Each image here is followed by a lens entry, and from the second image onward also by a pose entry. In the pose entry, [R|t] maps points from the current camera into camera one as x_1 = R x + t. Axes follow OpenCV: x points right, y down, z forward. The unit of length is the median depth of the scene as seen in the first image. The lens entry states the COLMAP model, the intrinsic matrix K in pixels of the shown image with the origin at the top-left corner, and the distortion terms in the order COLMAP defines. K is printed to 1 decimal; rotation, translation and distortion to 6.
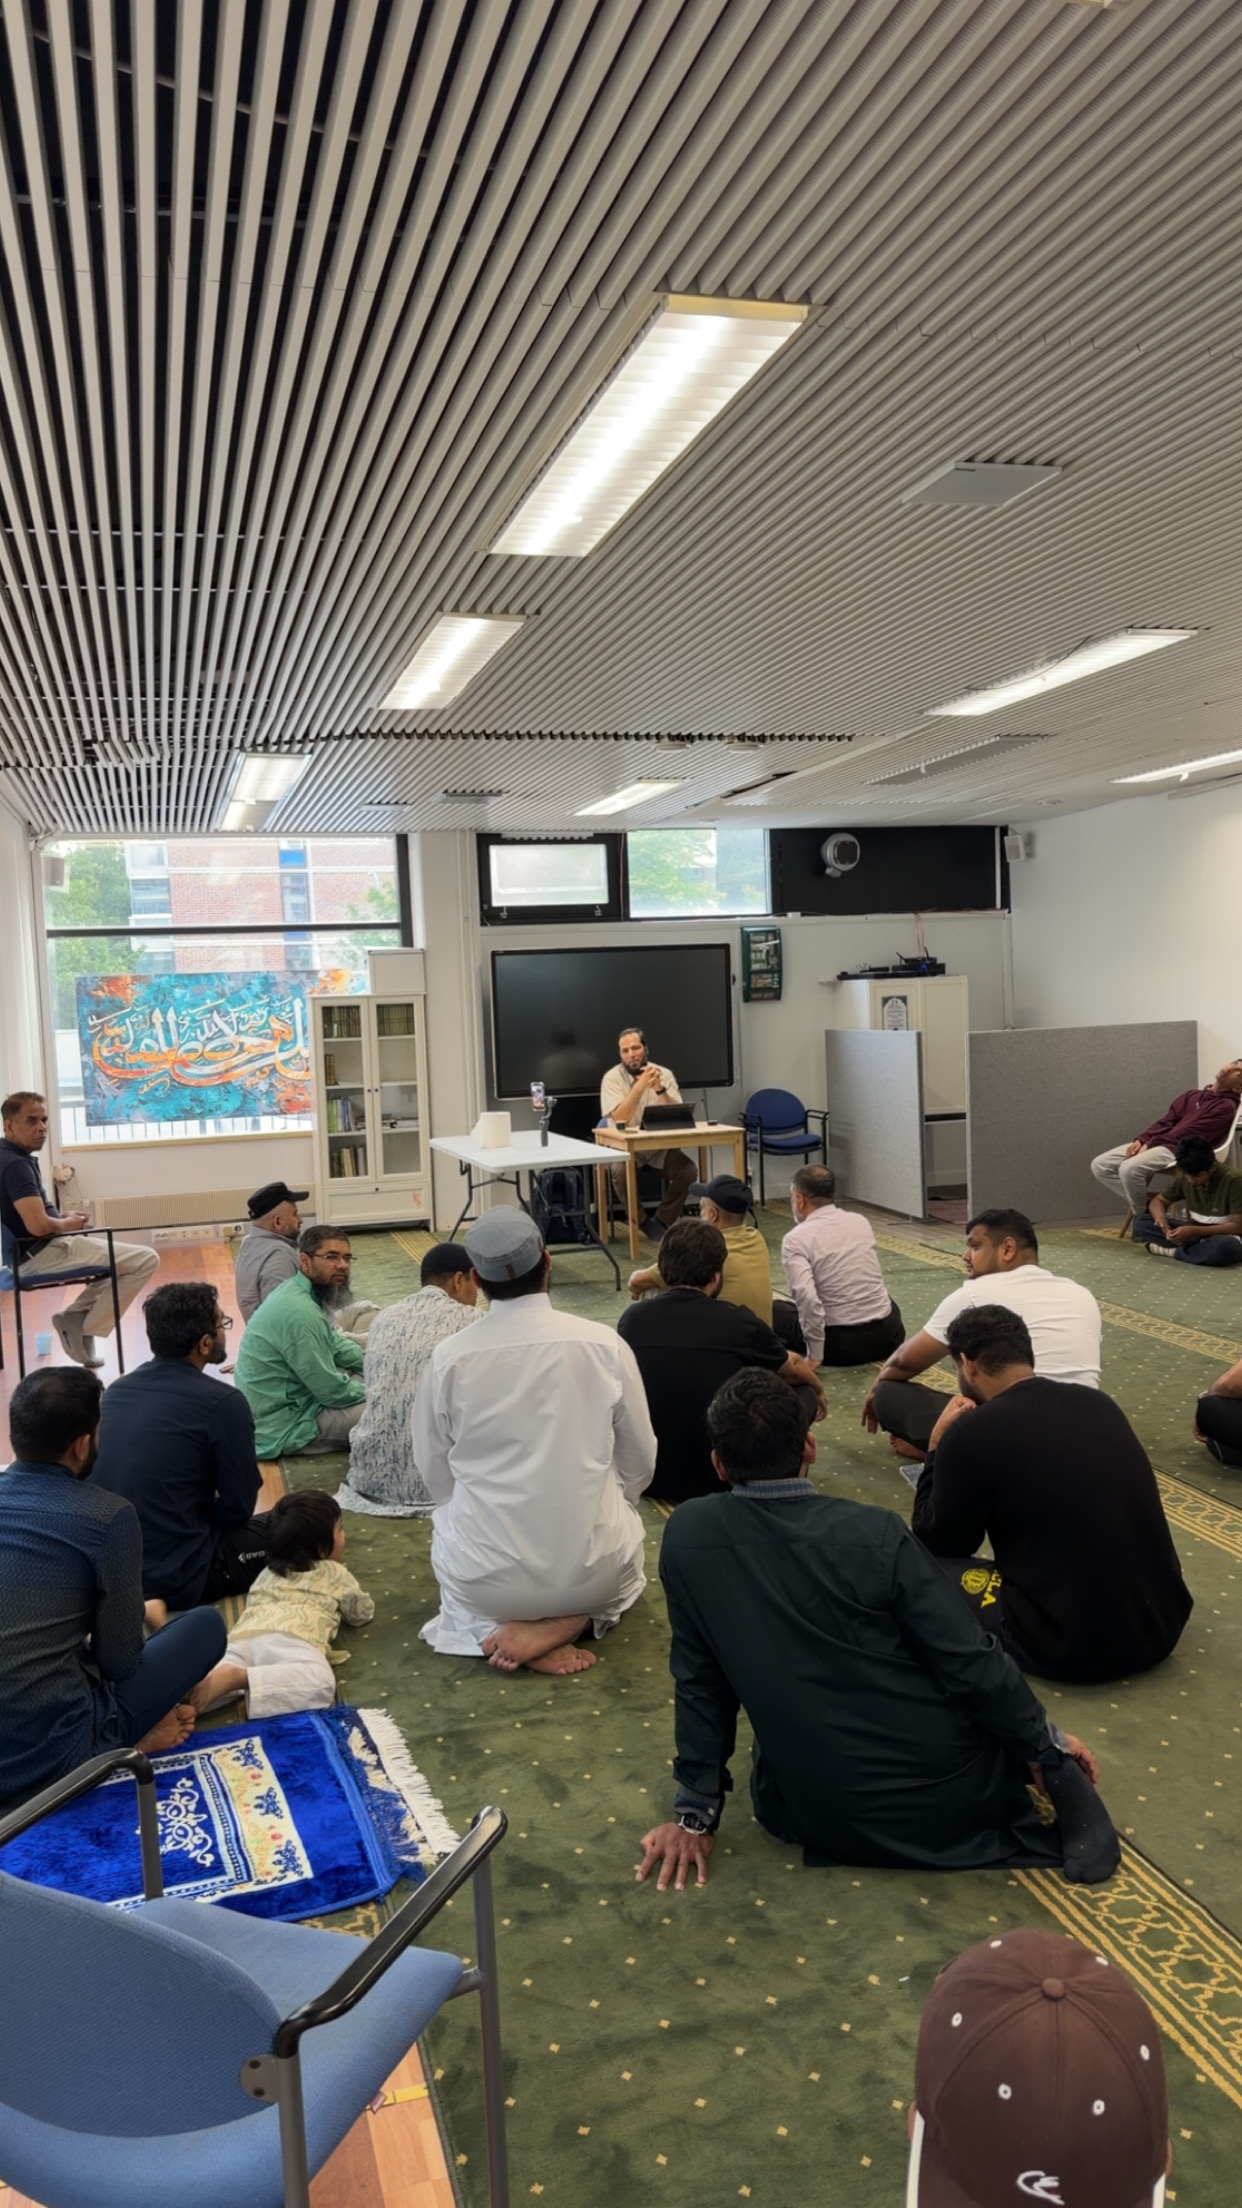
lens RADIAL K [[1478.3, 0, 621.0], [0, 1478.3, 1104.0], [0, 0, 1]] dist [0.052683, -0.004153]
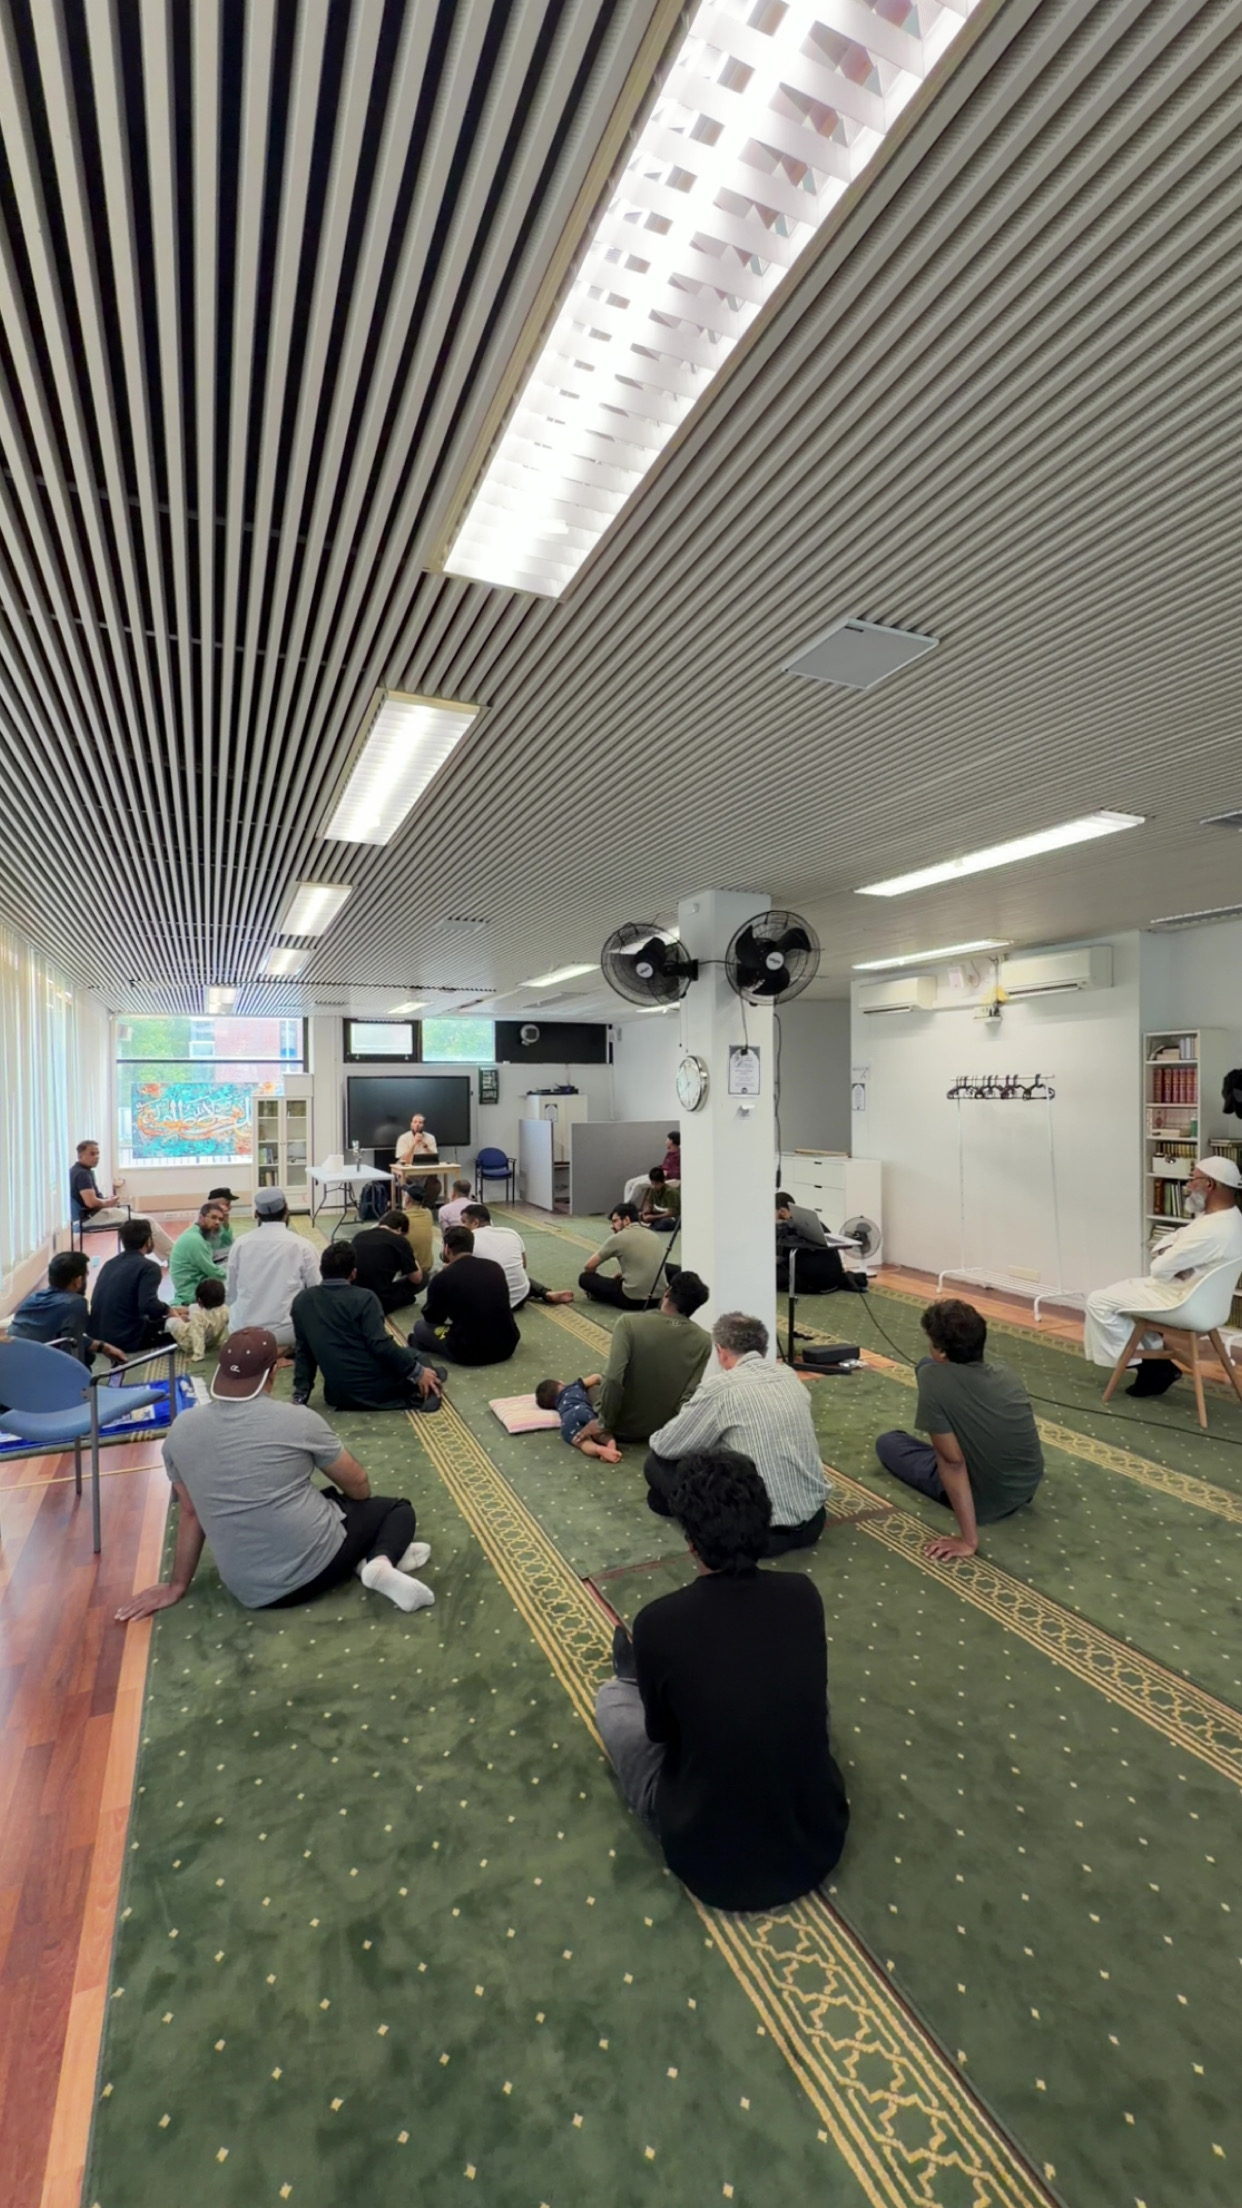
lens RADIAL K [[842.0, 0, 619.8], [0, 842.0, 1109.3], [0, 0, 1]] dist [-0.044300, 0.009829]
pose [[0.987778, 0.028173, 0.153302, 0.106381], [-0.019505, 0.998140, -0.057759, 0.000868], [-0.154644, 0.054063, 0.986490, -0.186881]]
